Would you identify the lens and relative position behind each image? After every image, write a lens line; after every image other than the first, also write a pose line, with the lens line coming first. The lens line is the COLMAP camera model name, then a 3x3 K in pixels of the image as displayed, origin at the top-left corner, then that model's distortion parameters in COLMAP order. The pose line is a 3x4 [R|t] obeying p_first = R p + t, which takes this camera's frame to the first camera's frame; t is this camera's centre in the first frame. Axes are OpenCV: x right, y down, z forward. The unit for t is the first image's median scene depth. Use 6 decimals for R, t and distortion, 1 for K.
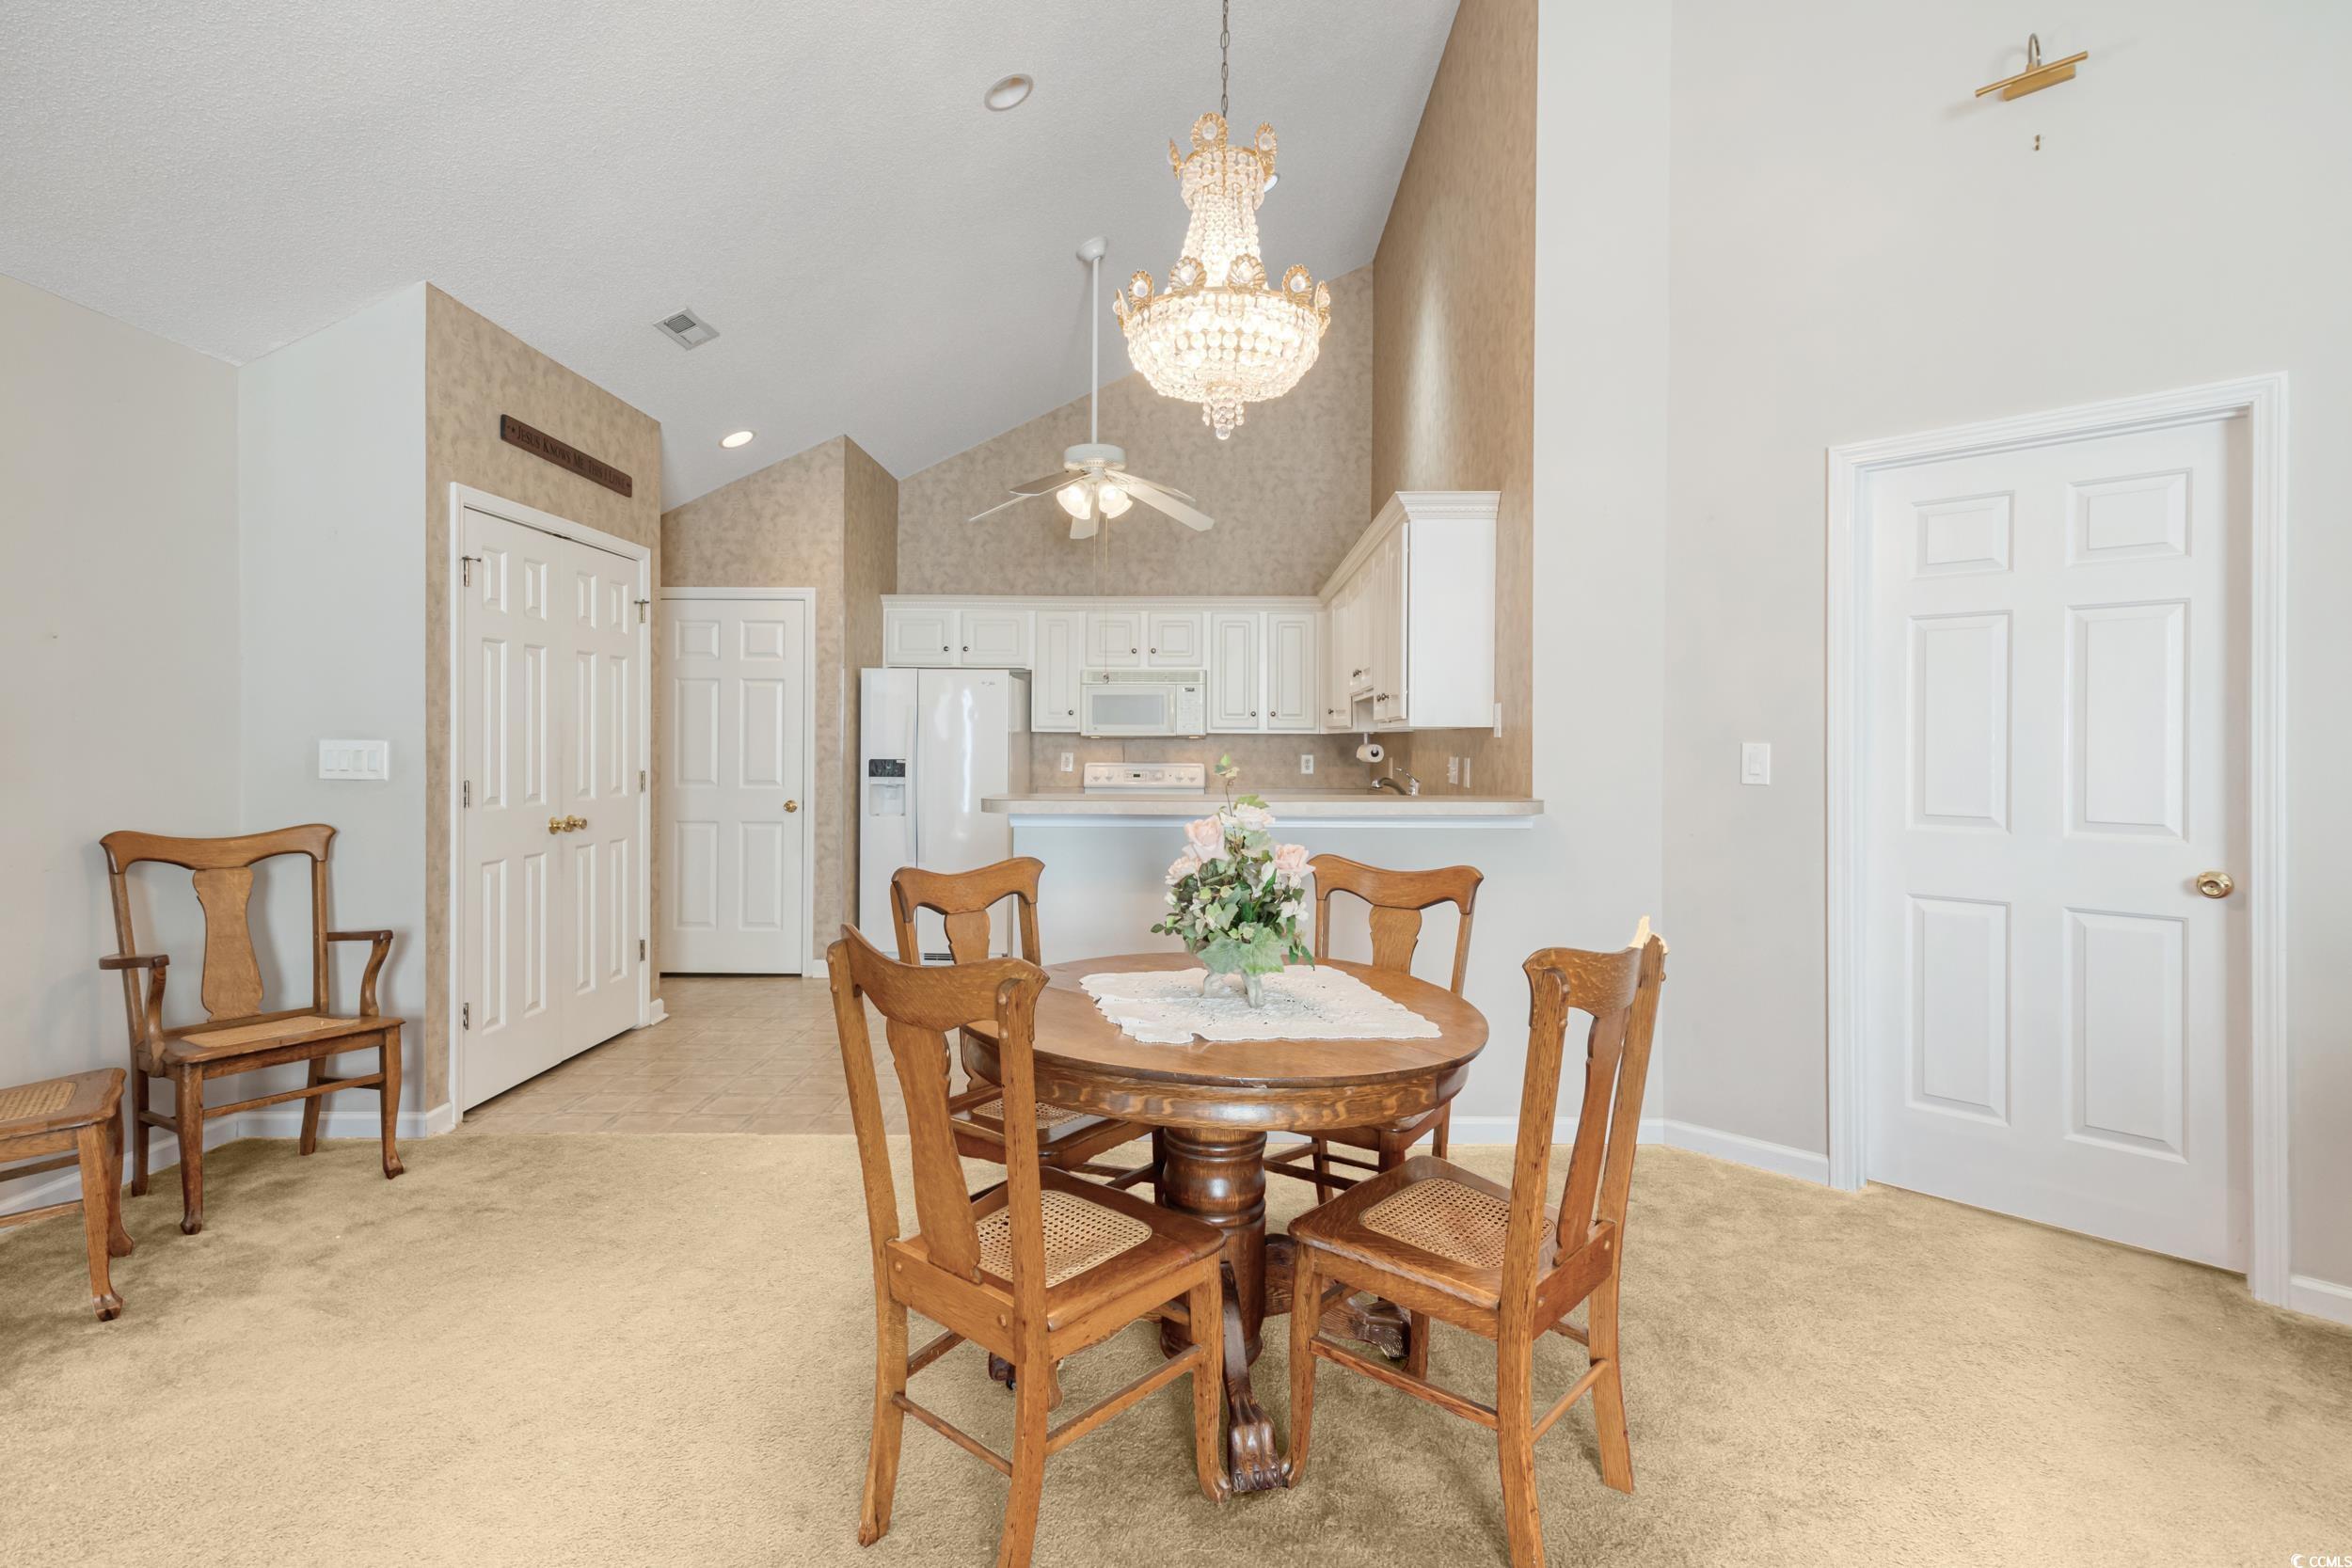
lens RADIAL K [[1165.7, 0, 1189.5], [0, 1165.7, 741.3], [0, 0, 1]] dist [0.004447, 0.002122]
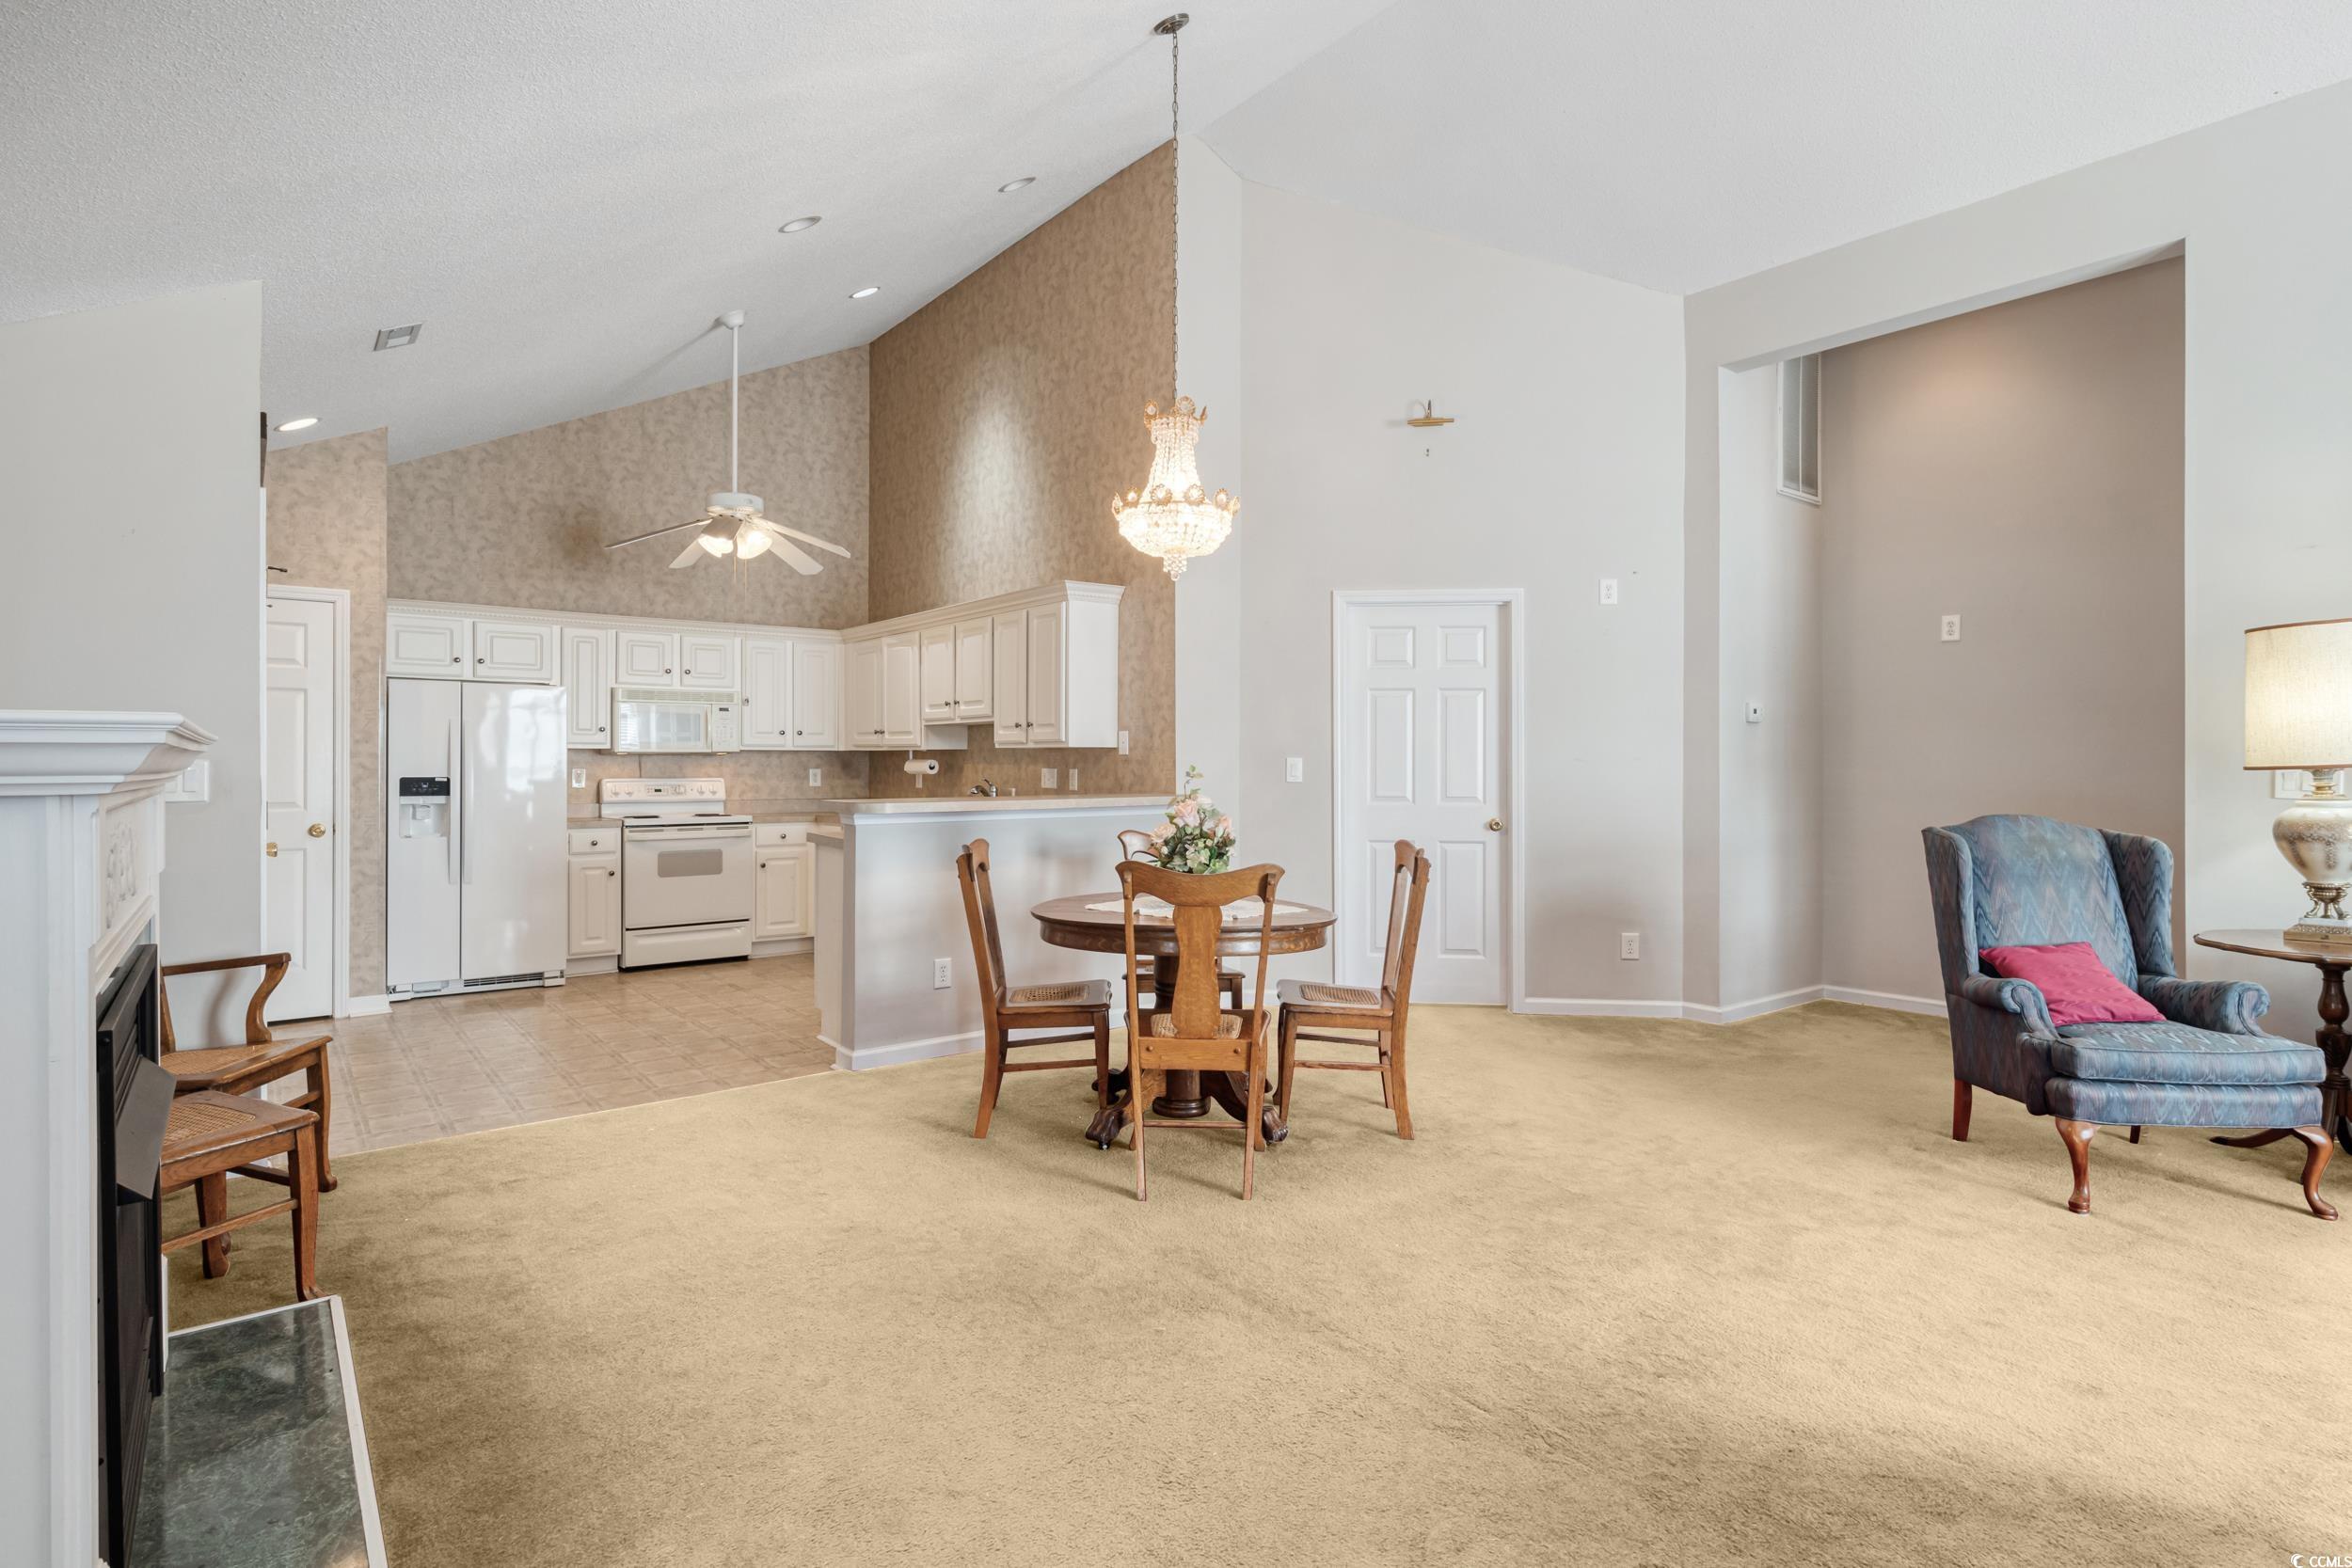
lens RADIAL K [[1186.9, 0, 1195.2], [0, 1186.9, 758.6], [0, 0, 1]] dist [-0.000183, 0.000443]
pose [[0.774680, -0.002408, 0.632349, -0.395713], [0.001209, 0.999997, 0.002327, -0.001057], [-0.632352, -0.001038, 0.774680, -0.138545]]
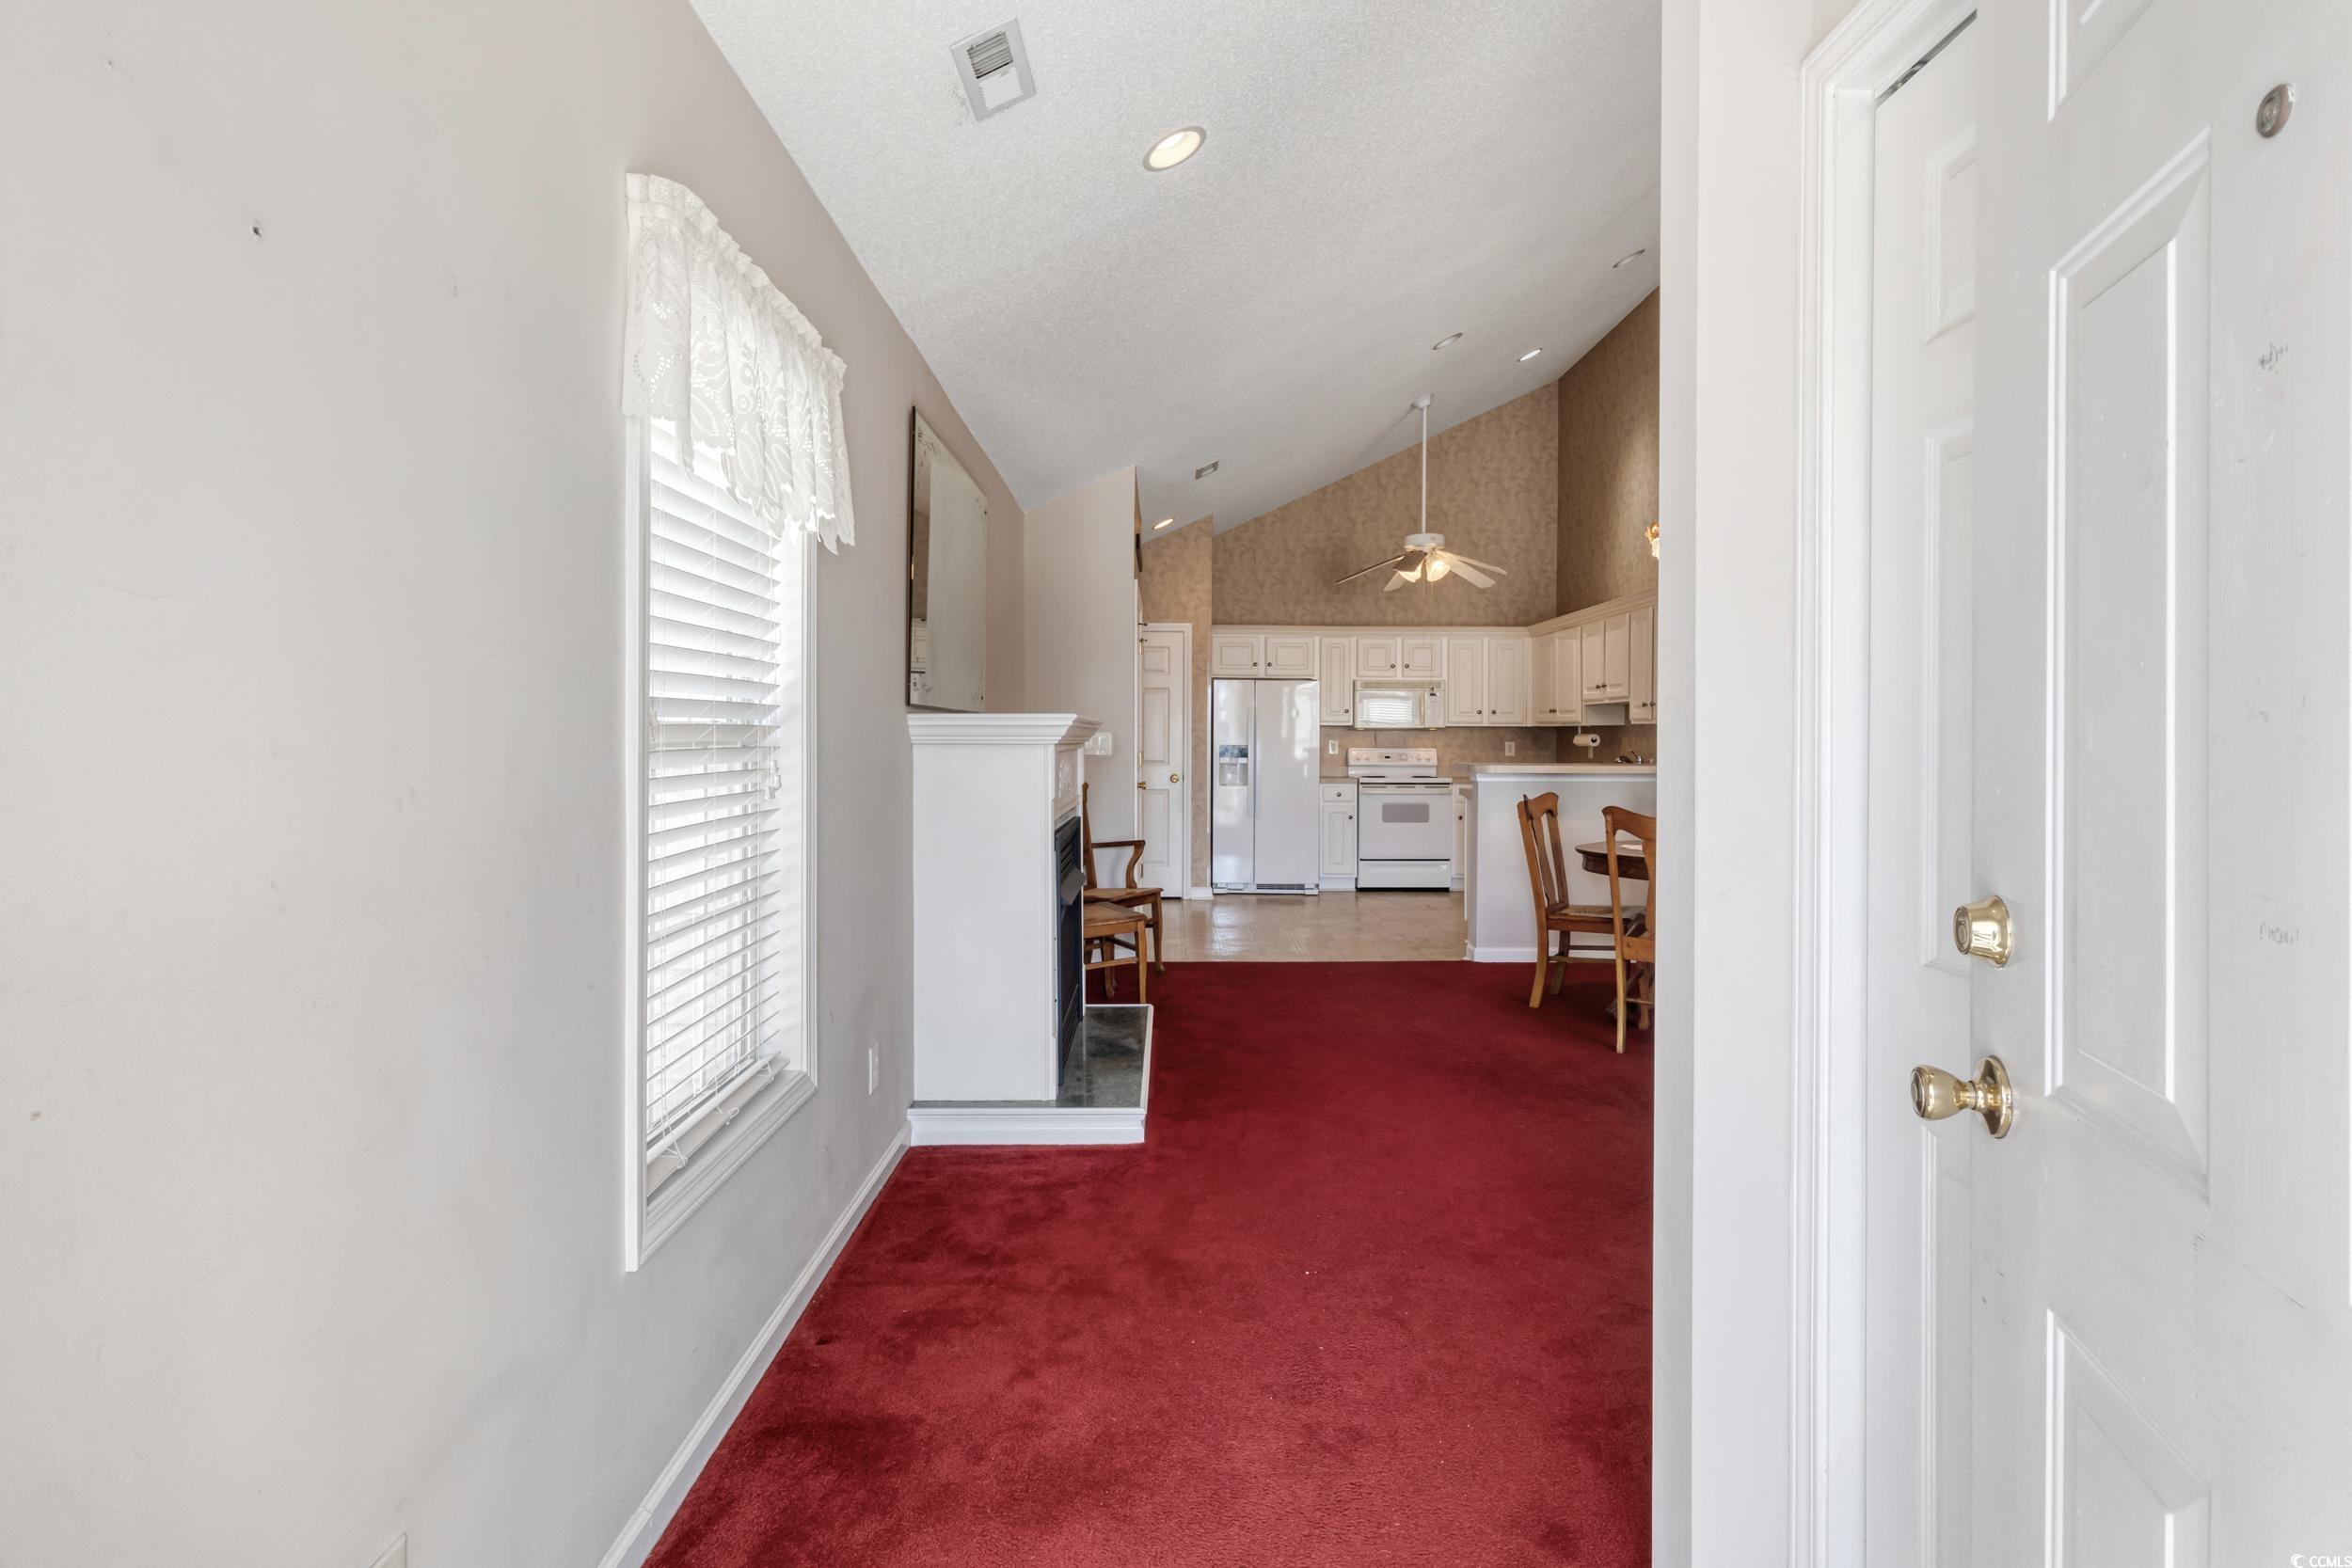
lens RADIAL K [[1180.6, 0, 1182.3], [0, 1180.6, 730.8], [0, 0, 1]] dist [0.000077, 0.000339]
pose [[0.999745, 0.000199, 0.022588, -0.364334], [-0.000199, 1.000000, -0.000012, -0.001554], [-0.022588, 0.000007, 0.999745, -0.427949]]
